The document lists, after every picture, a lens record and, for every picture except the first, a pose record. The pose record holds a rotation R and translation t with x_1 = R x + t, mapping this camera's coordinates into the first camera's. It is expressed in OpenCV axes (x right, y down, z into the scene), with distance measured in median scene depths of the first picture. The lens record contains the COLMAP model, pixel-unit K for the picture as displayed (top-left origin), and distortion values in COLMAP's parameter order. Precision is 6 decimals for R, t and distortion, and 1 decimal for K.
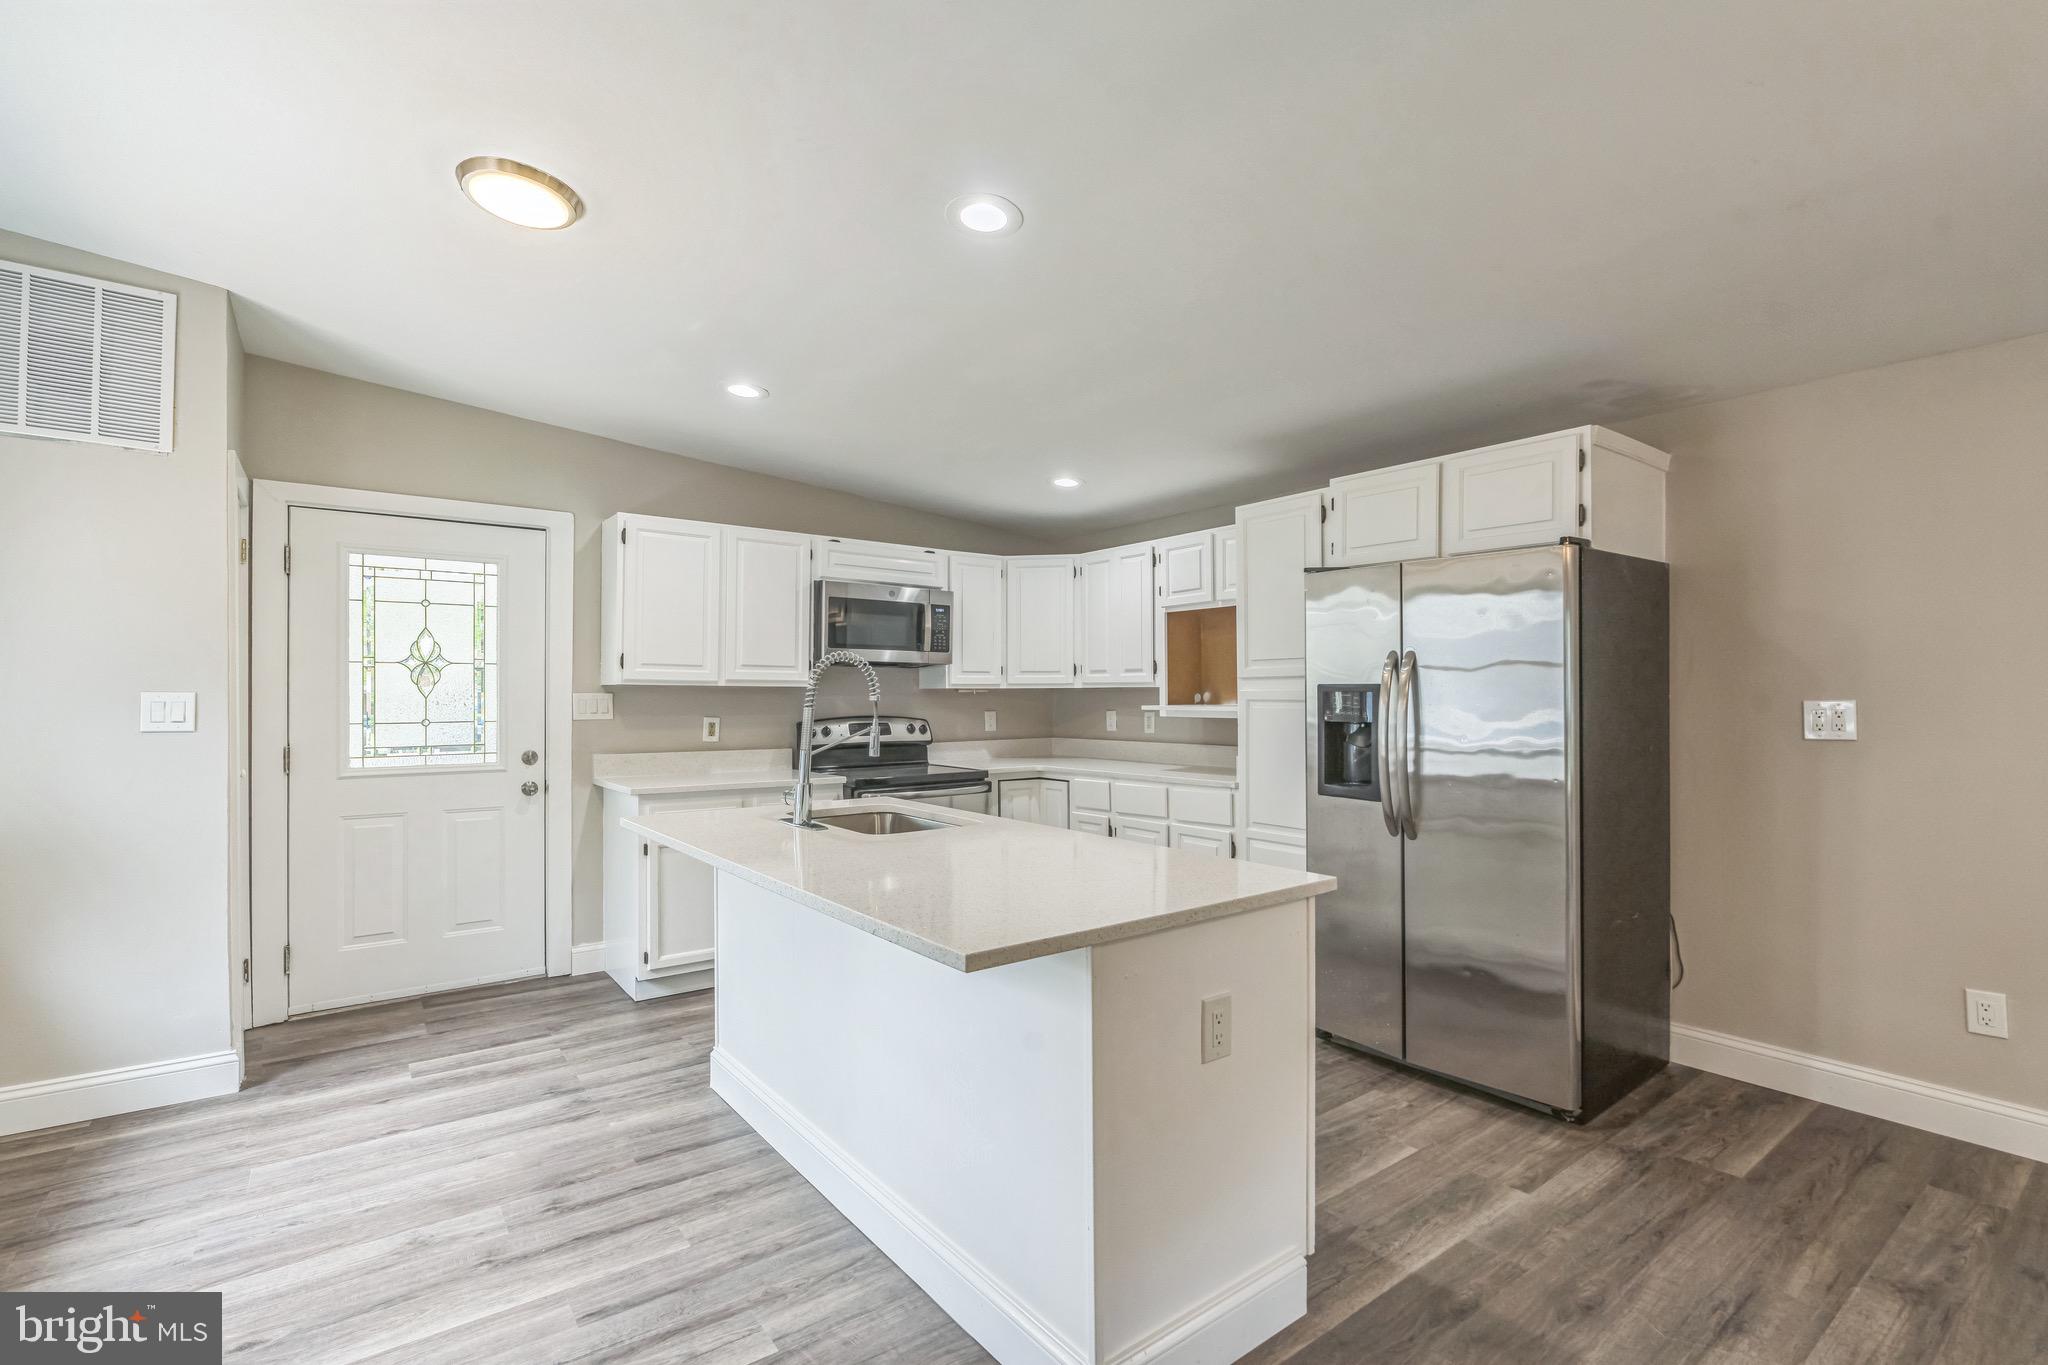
lens RADIAL K [[918.9, 0, 1074.5], [0, 918.9, 691.8], [0, 0, 1]] dist [-0.002314, 0.001485]
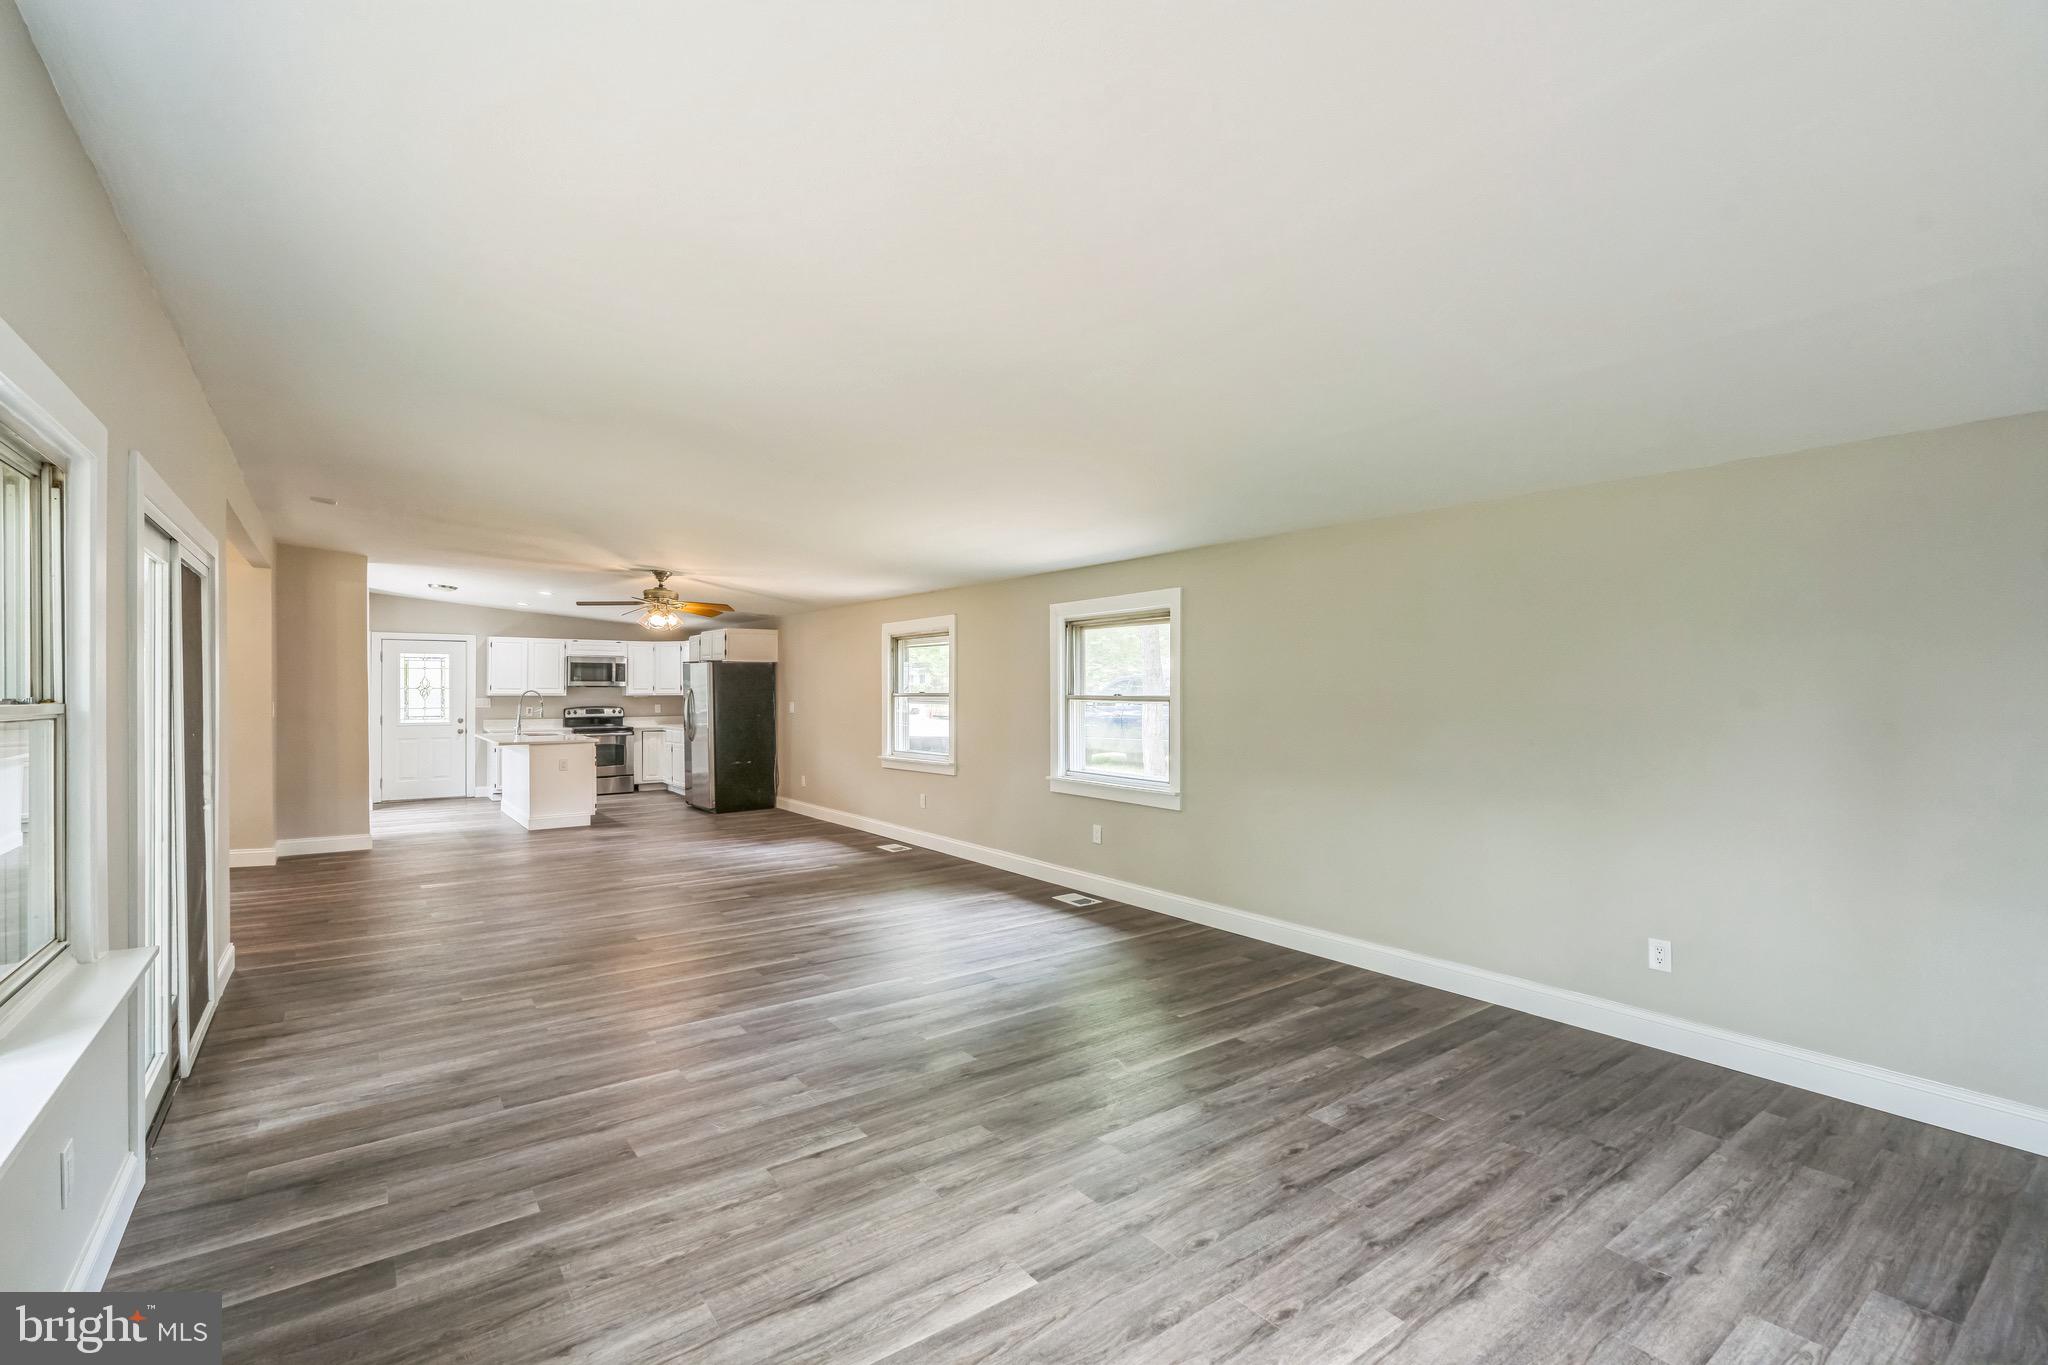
lens RADIAL K [[918.9, 0, 1030.6], [0, 918.9, 686.9], [0, 0, 1]] dist [-0.002314, 0.001485]
pose [[0.999391, 0.002339, -0.034825, 1.168834], [-0.002193, 0.999989, 0.004232, -0.045405], [0.034835, -0.004153, 0.999384, -1.639726]]
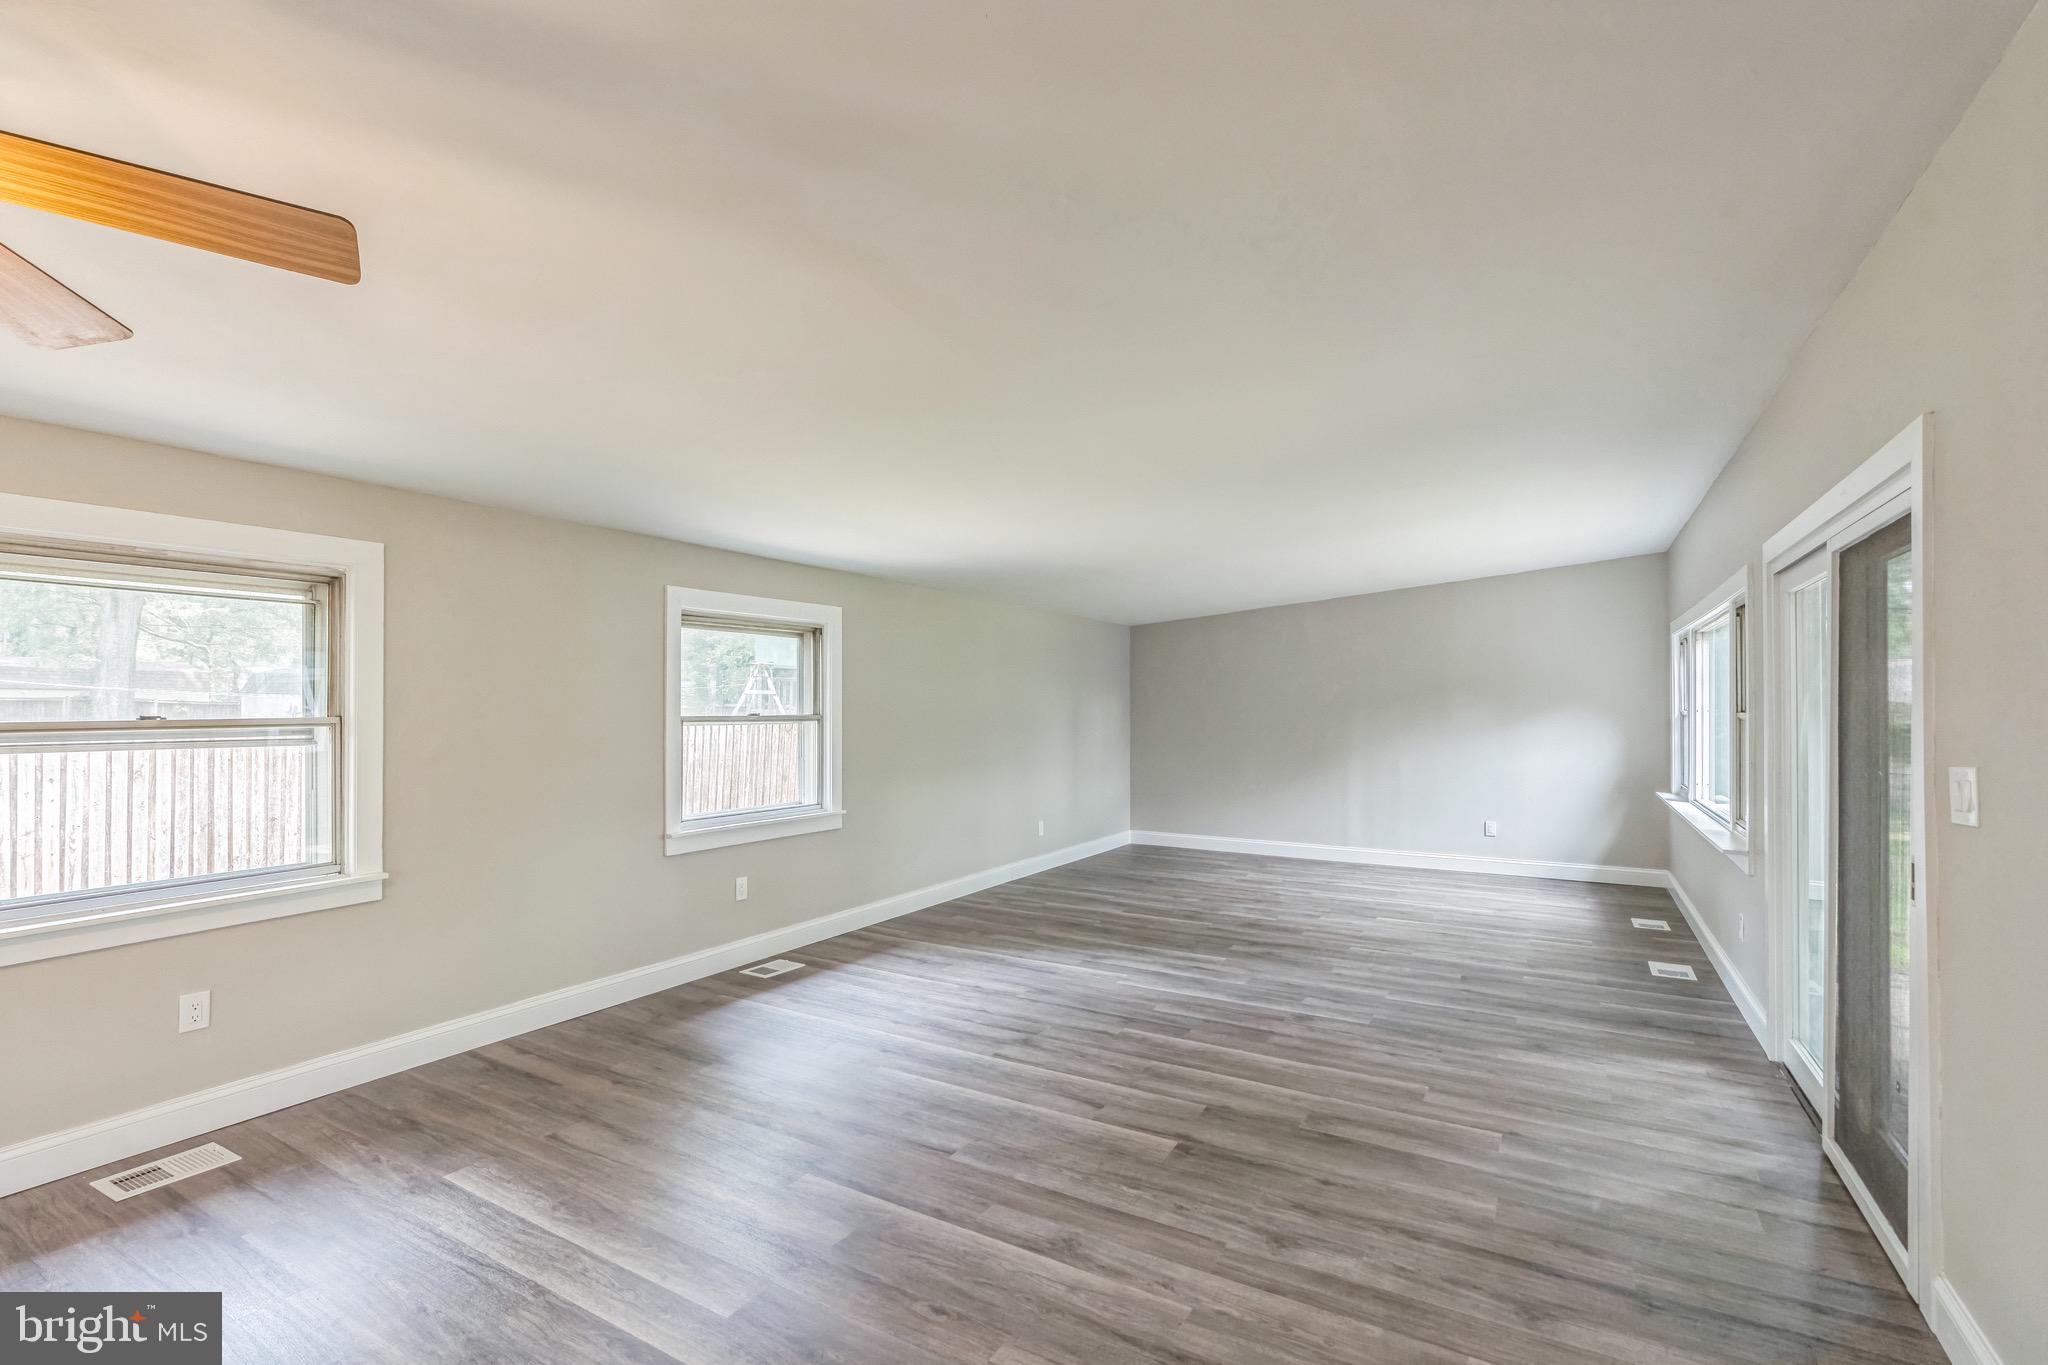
lens RADIAL K [[918.9, 0, 1014.4], [0, 918.9, 697.6], [0, 0, 1]] dist [-0.002314, 0.001485]
pose [[-0.350124, 0.013208, 0.936610, -2.194449], [-0.004081, 0.999870, -0.015626, -0.007846], [-0.936694, -0.009293, -0.350025, 2.818834]]
